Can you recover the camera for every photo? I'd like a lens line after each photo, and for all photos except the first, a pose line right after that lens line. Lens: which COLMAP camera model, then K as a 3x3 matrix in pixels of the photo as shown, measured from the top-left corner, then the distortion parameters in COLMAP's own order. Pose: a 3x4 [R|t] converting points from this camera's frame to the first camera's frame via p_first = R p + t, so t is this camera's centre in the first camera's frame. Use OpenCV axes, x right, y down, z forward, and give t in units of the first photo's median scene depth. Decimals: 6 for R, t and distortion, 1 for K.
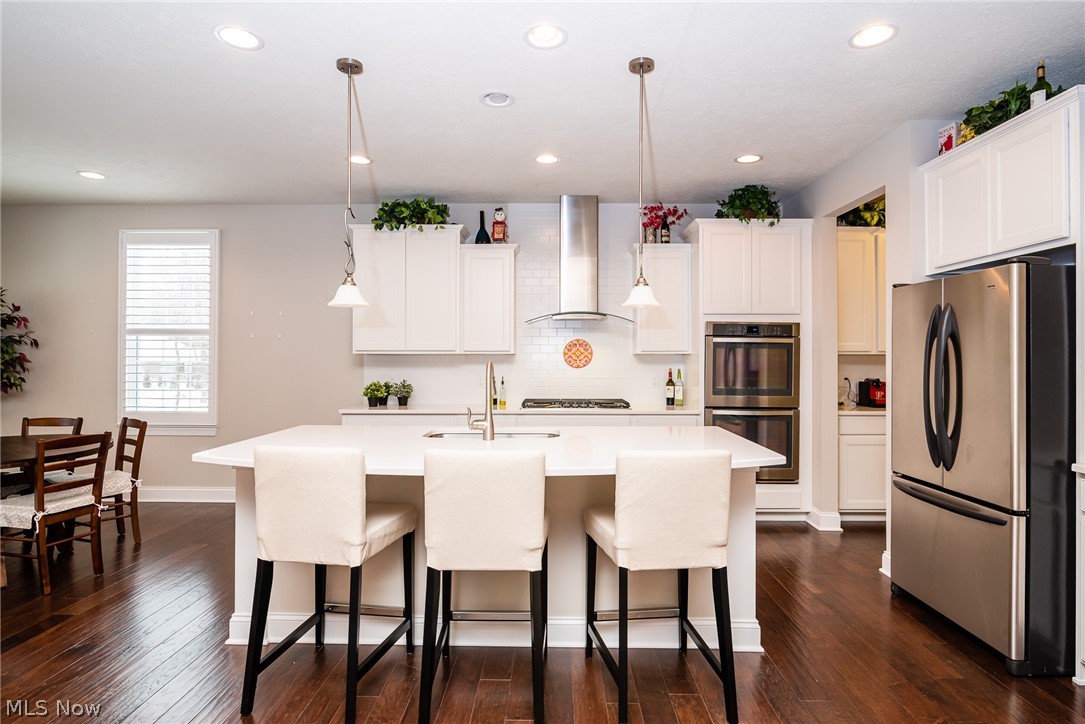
lens RADIAL K [[587.2, 0, 546.1], [0, 587.2, 352.1], [0, 0, 1]] dist [-0.001528, -0.000200]
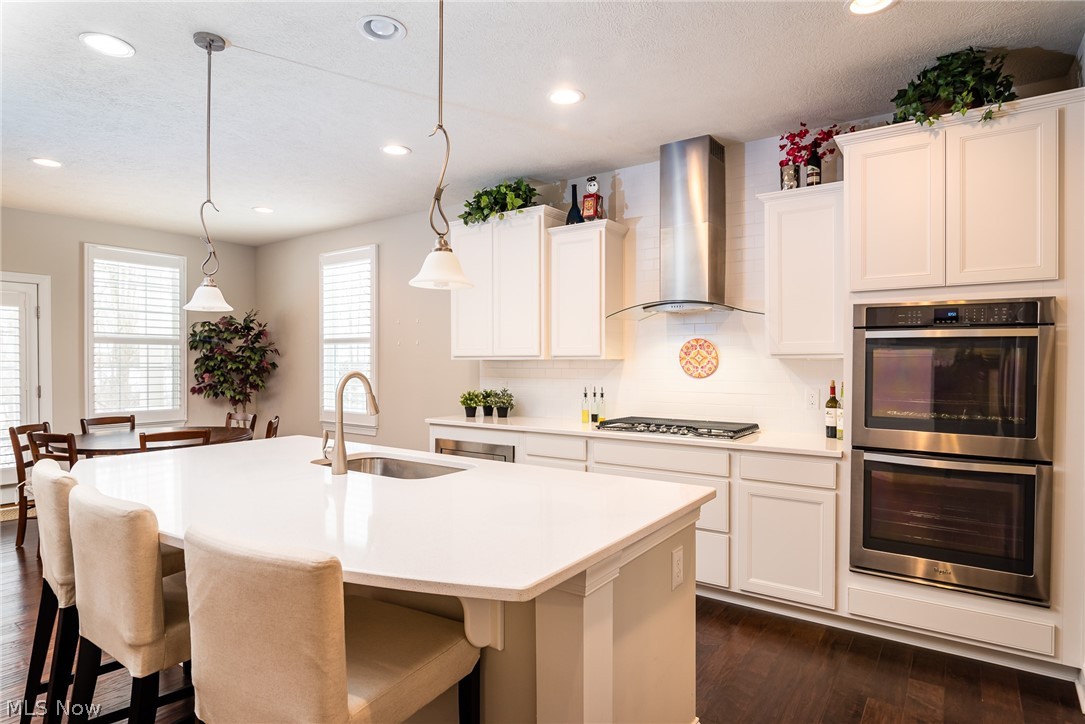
lens RADIAL K [[594.6, 0, 542.5], [0, 594.6, 362.0], [0, 0, 1]] dist [-0.001210, -0.000190]
pose [[0.823546, -0.001679, -0.567247, 0.326107], [0.008563, 0.999918, 0.009472, -0.001501], [0.567185, -0.012657, 0.823493, 0.291487]]
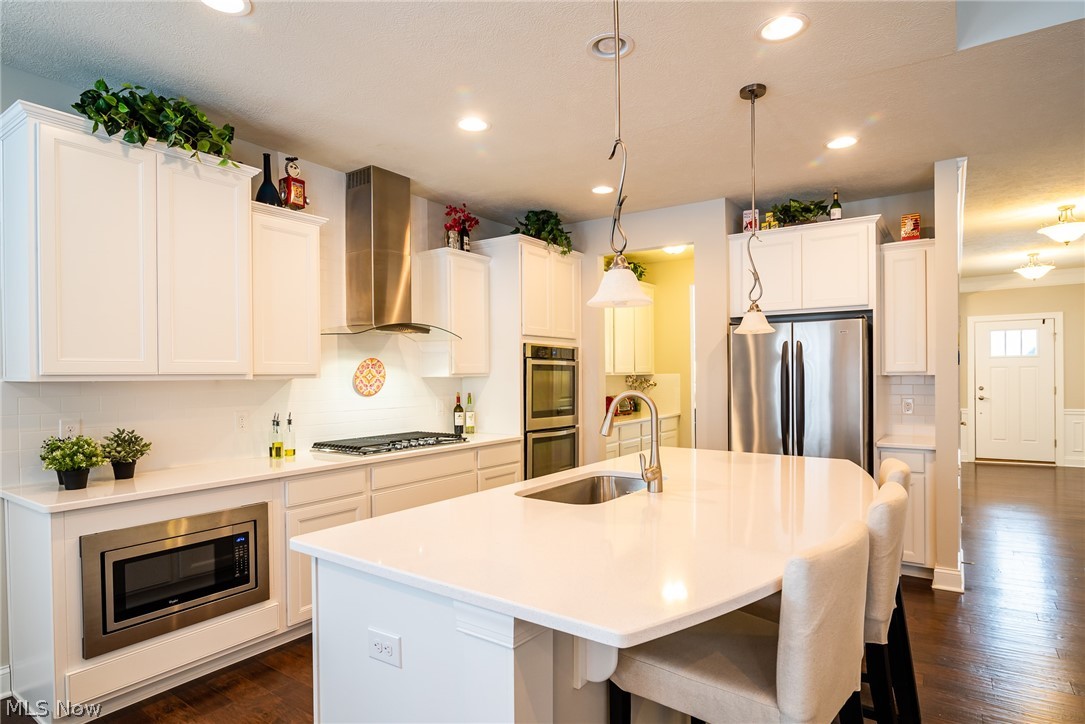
lens RADIAL K [[601.5, 0, 542.9], [0, 601.5, 376.7], [0, 0, 1]] dist [-0.004193, -0.000510]
pose [[0.560129, -0.008490, 0.828362, -0.485502], [-0.000474, 0.999944, 0.010569, -0.006320], [-0.828405, -0.006313, 0.560094, 0.390242]]
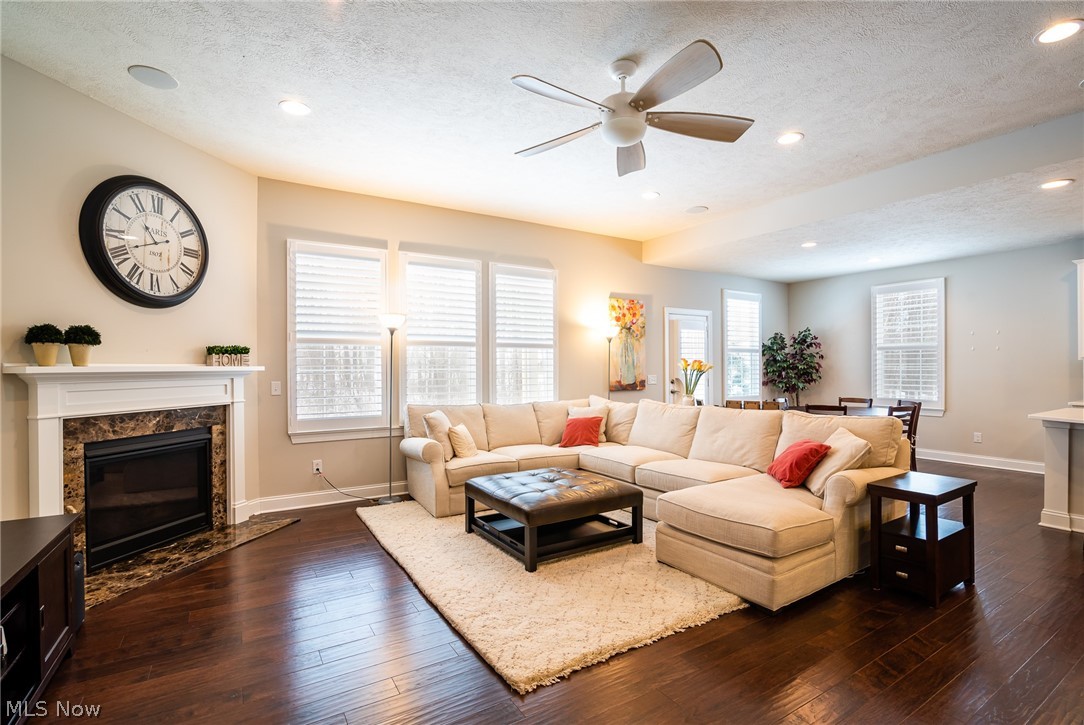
lens RADIAL K [[506.4, 0, 549.6], [0, 506.4, 368.7], [0, 0, 1]] dist [-0.015065, -0.000204]
pose [[0.552807, -0.004059, -0.833299, -0.058722], [0.016494, 0.999846, 0.006072, -0.002931], [0.833146, -0.017101, 0.552789, -0.555360]]
